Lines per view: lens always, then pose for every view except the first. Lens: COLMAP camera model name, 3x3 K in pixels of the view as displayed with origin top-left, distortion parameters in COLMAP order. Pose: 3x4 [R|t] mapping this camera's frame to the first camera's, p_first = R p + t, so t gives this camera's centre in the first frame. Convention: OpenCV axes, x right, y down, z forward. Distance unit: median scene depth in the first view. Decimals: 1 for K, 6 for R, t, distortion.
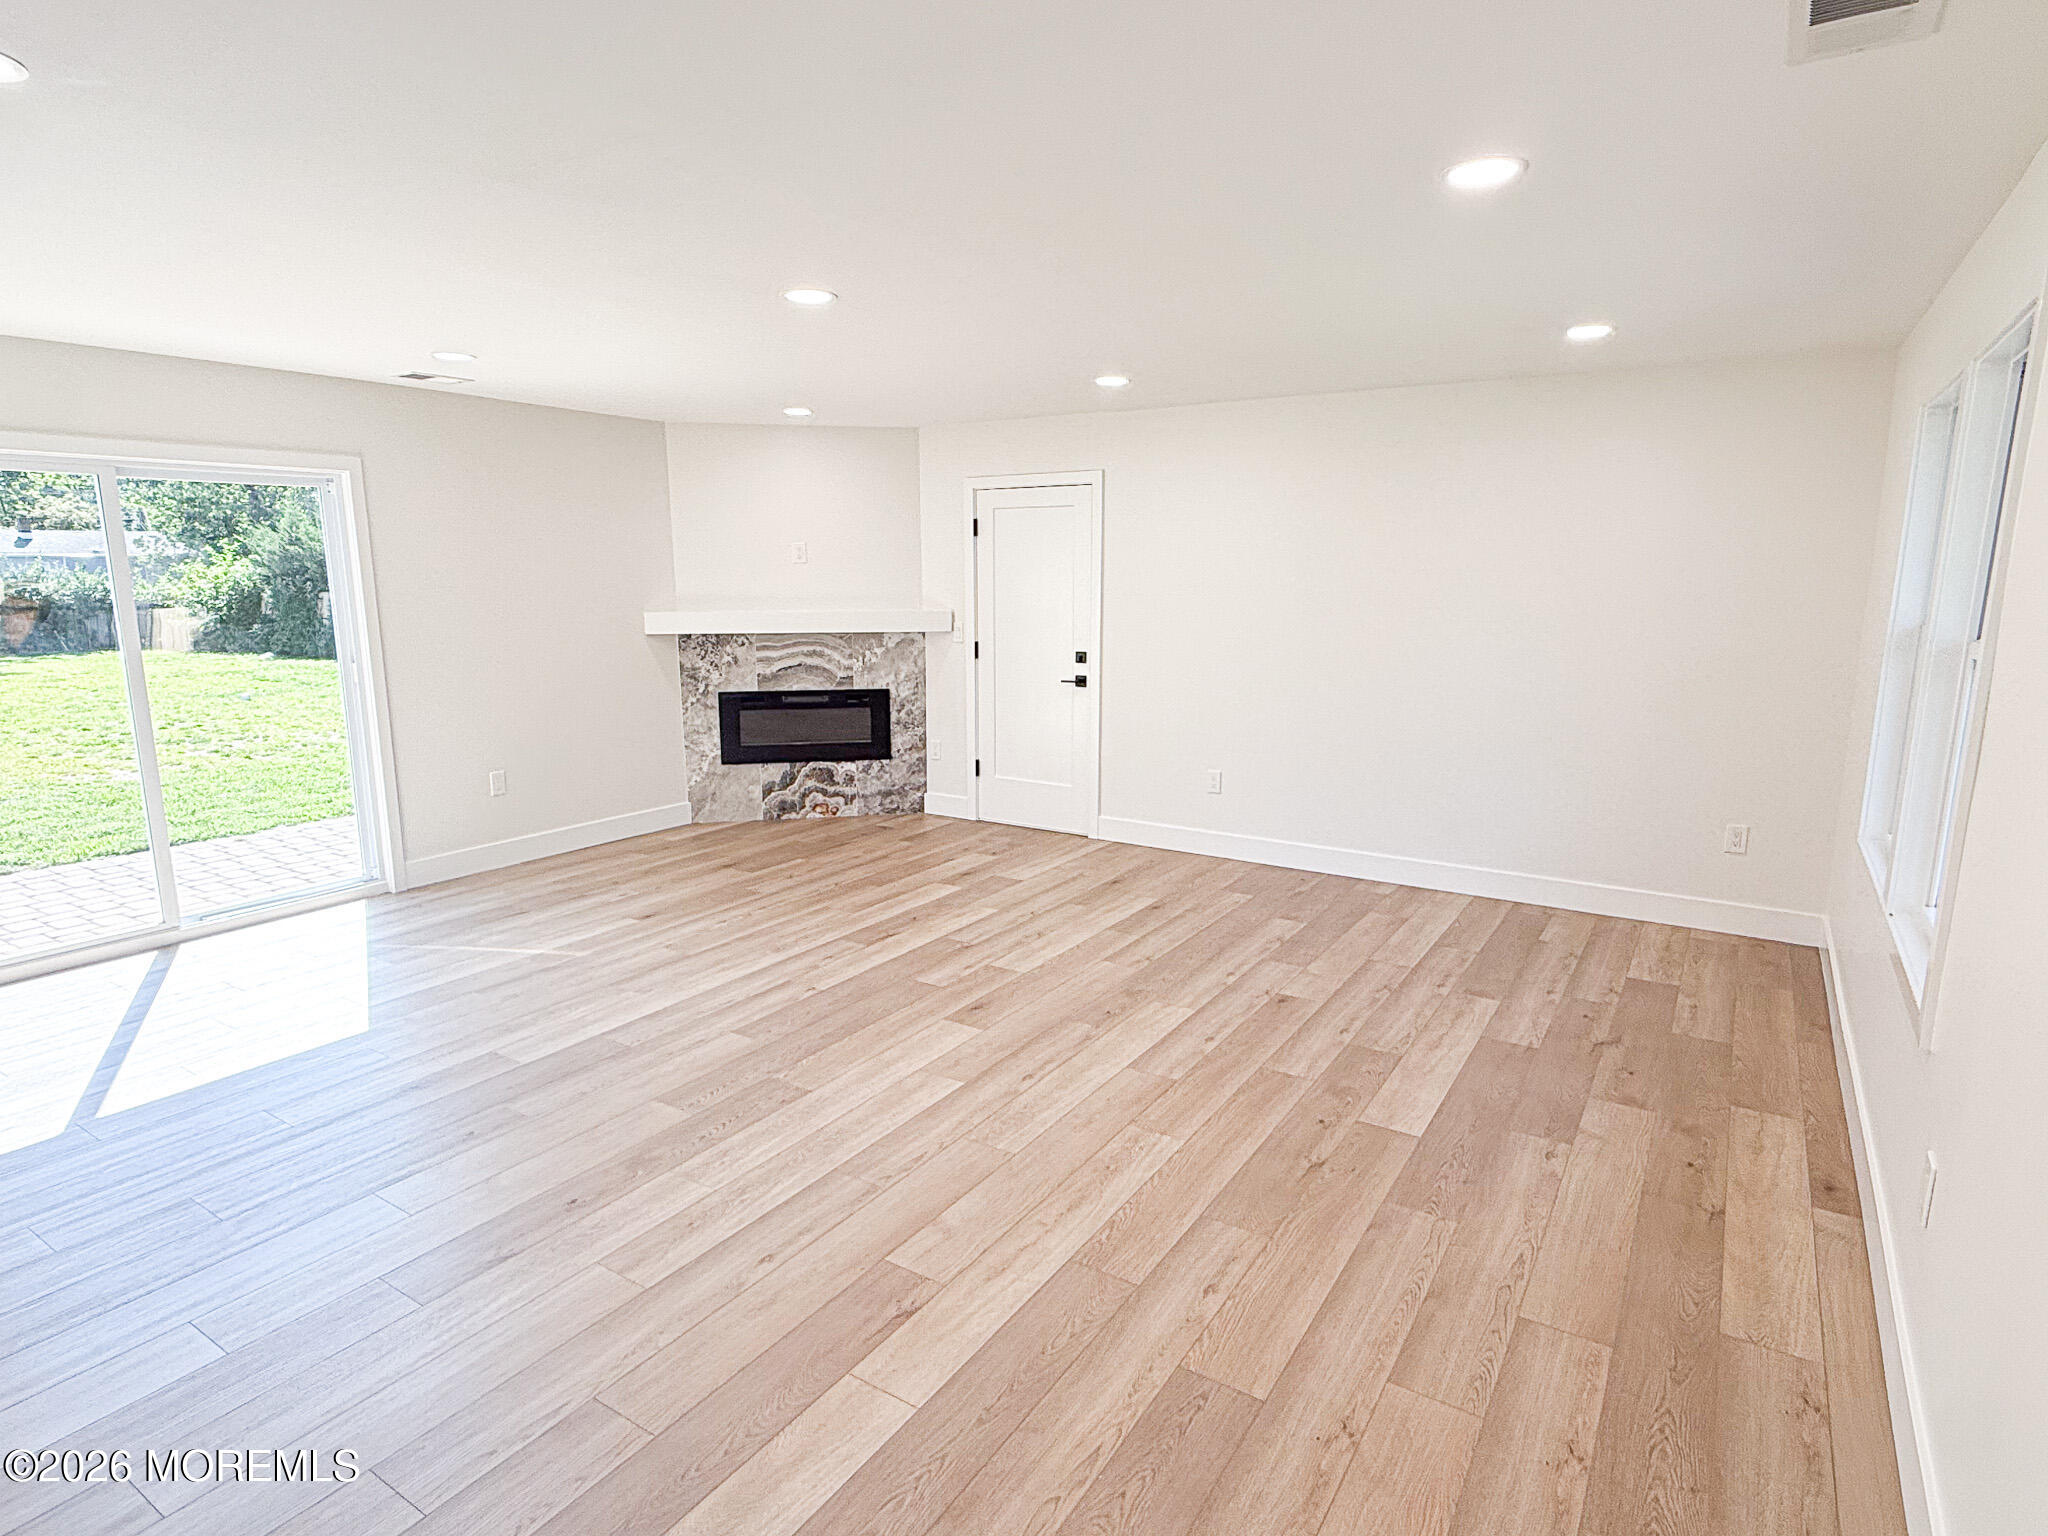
lens RADIAL K [[1156.0, 0, 1007.2], [0, 1156.0, 809.6], [0, 0, 1]] dist [-0.003678, -0.000565]
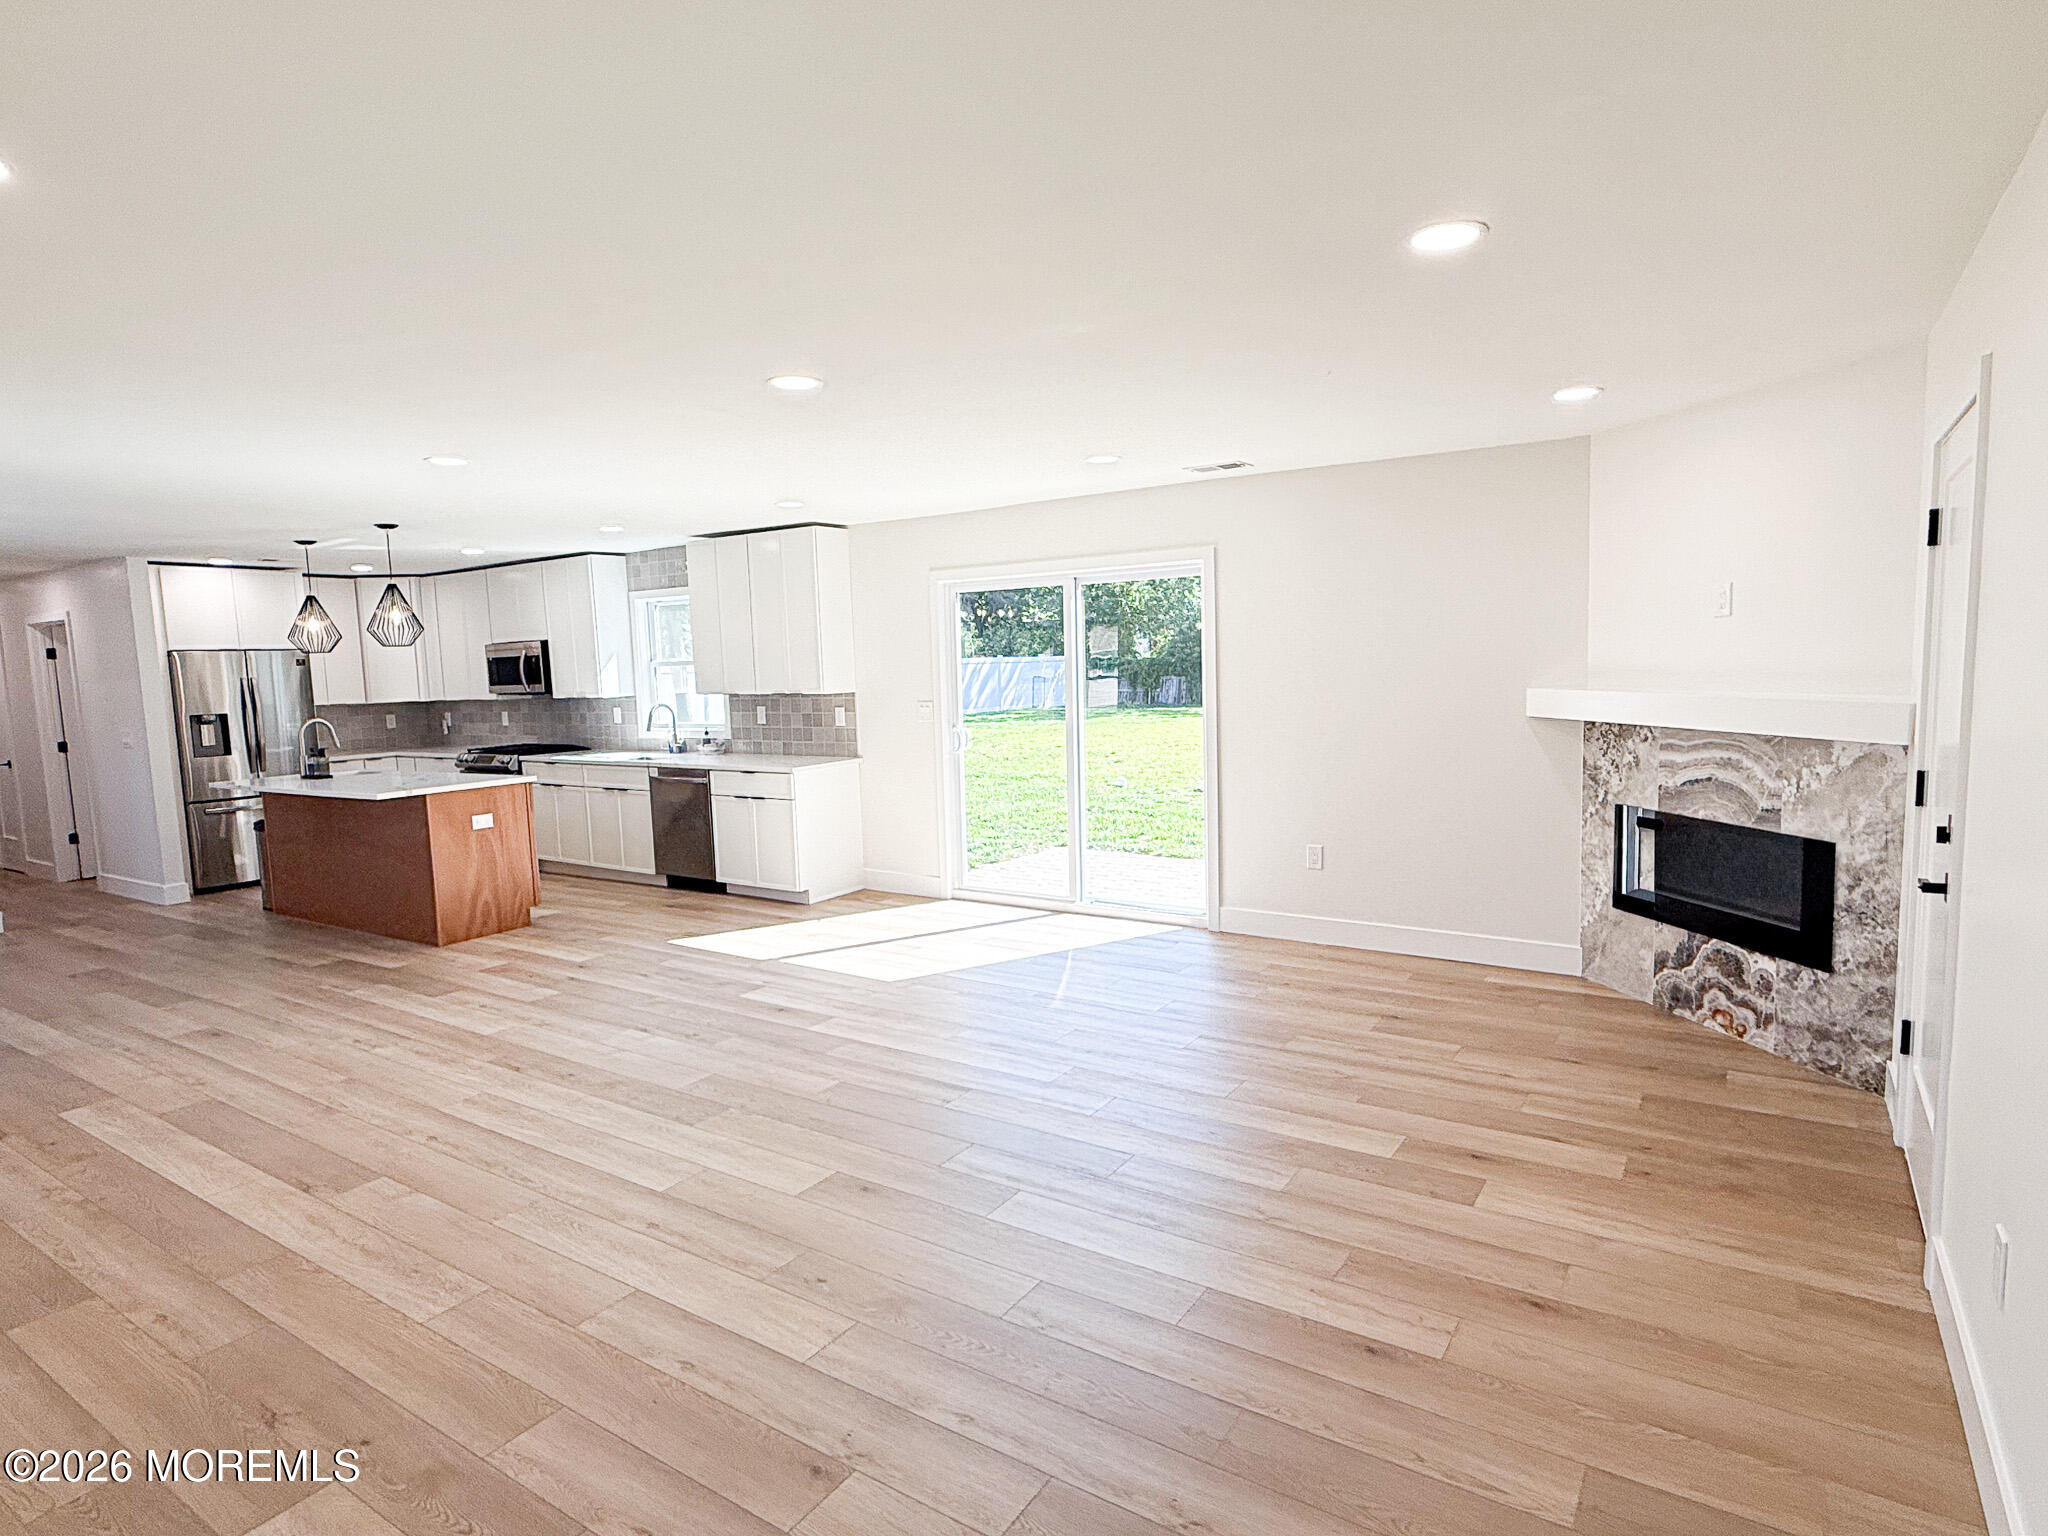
lens RADIAL K [[1143.7, 0, 1033.0], [0, 1143.7, 771.7], [0, 0, 1]] dist [-0.002125, 0.000764]
pose [[-0.027464, 0.101841, -0.994422, 0.437716], [-0.175826, 0.978795, 0.105097, -0.129167], [0.984038, 0.177732, -0.008976, 0.644292]]
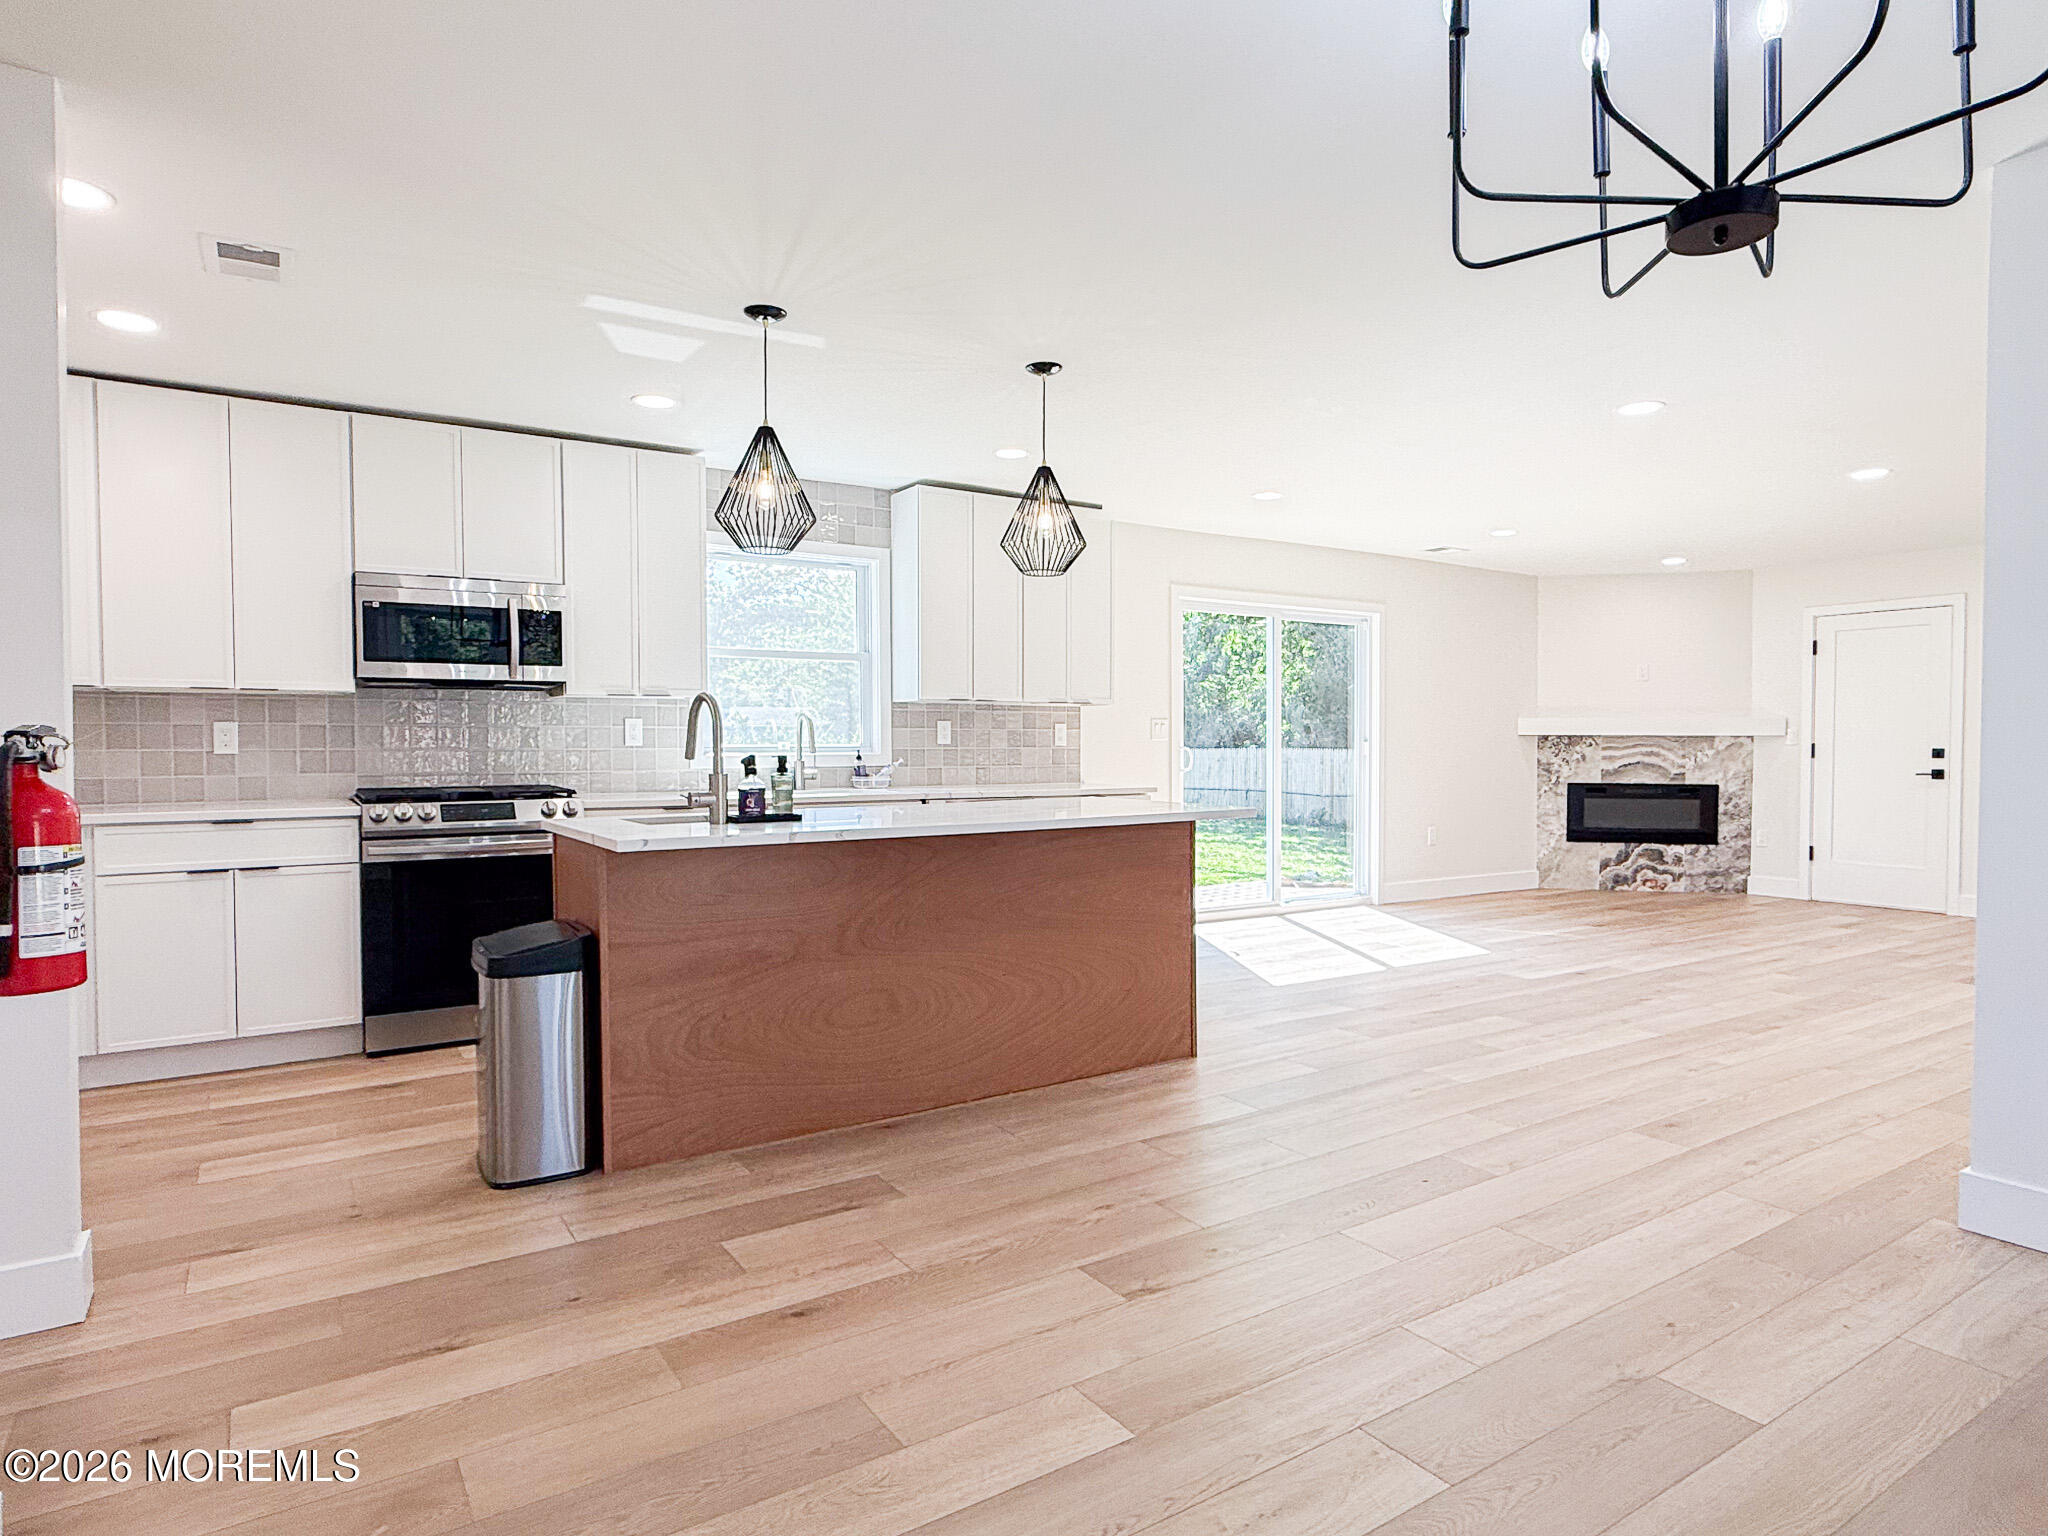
lens RADIAL K [[1175.8, 0, 1020.3], [0, 1175.8, 776.4], [0, 0, 1]] dist [0.002586, 0.000236]
pose [[0.910065, 0.013625, -0.414240, -0.257202], [-0.086895, 0.983519, -0.158554, 0.142325], [0.405253, 0.180291, 0.896251, -0.374540]]
